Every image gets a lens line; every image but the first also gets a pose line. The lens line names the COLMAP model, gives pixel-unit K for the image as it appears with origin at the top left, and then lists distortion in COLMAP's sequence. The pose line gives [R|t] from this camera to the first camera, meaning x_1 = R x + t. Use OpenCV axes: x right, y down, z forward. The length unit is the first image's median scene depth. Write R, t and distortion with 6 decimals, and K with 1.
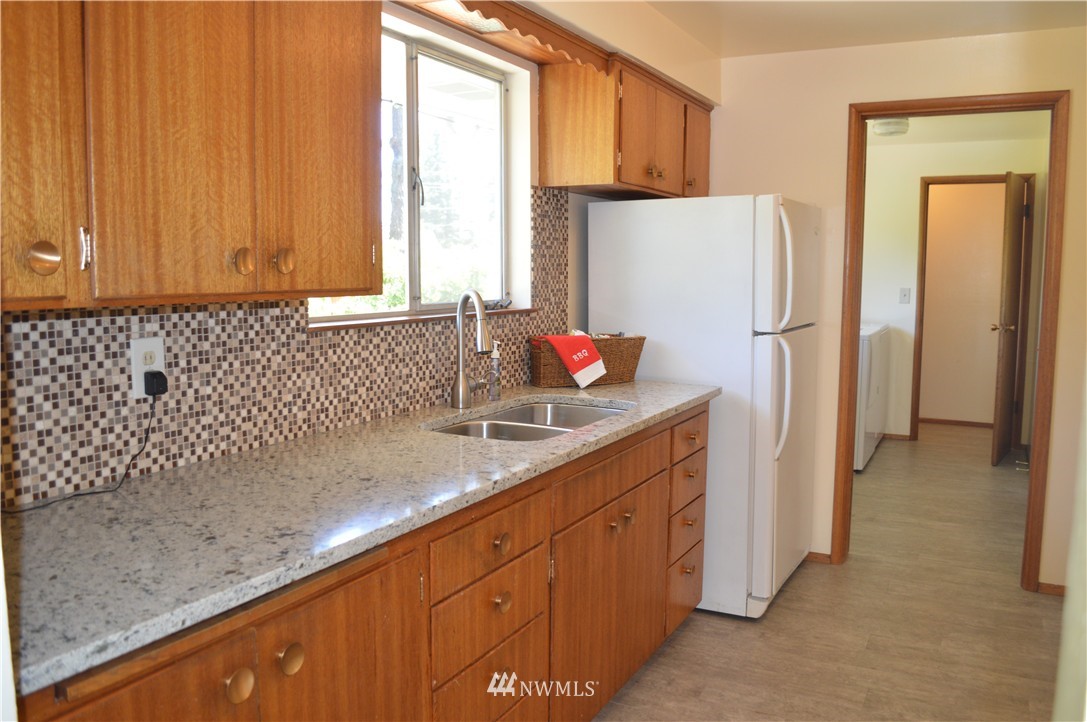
lens RADIAL K [[871.2, 0, 552.4], [0, 871.2, 359.1], [0, 0, 1]] dist [-0.075440, 0.005719]
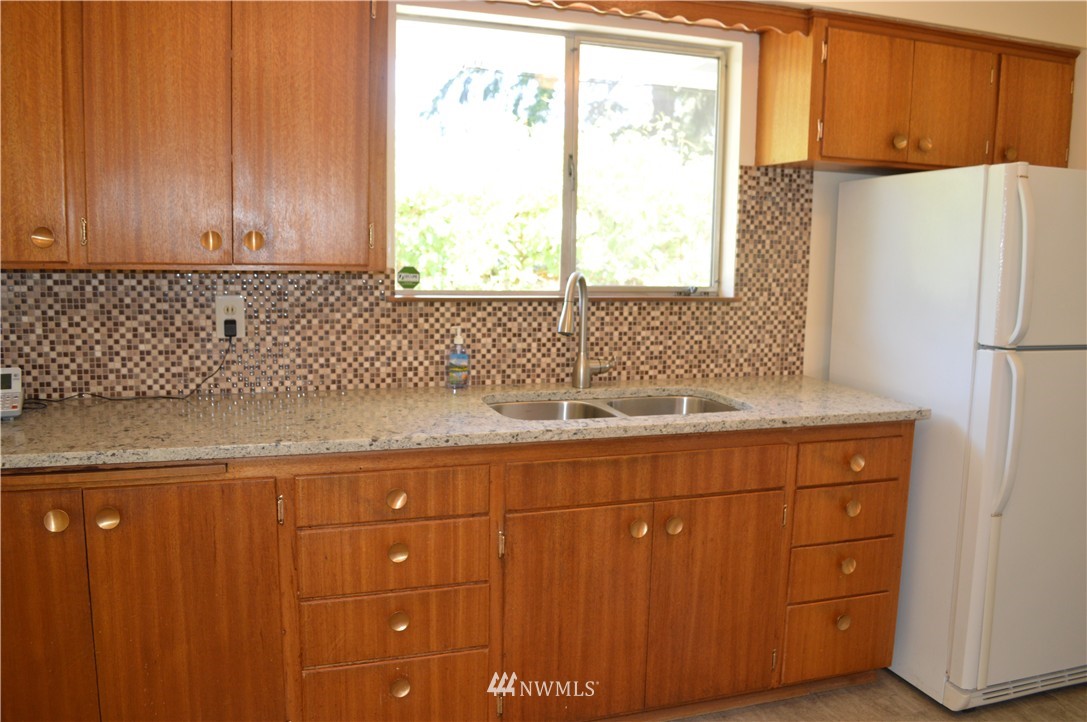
lens RADIAL K [[871.2, 0, 552.4], [0, 871.2, 359.1], [0, 0, 1]] dist [-0.075440, 0.005719]
pose [[0.720046, 0.101063, -0.686528, 0.741422], [-0.090560, 0.994562, 0.051428, -0.035093], [0.687992, 0.025141, 0.725283, 0.296001]]
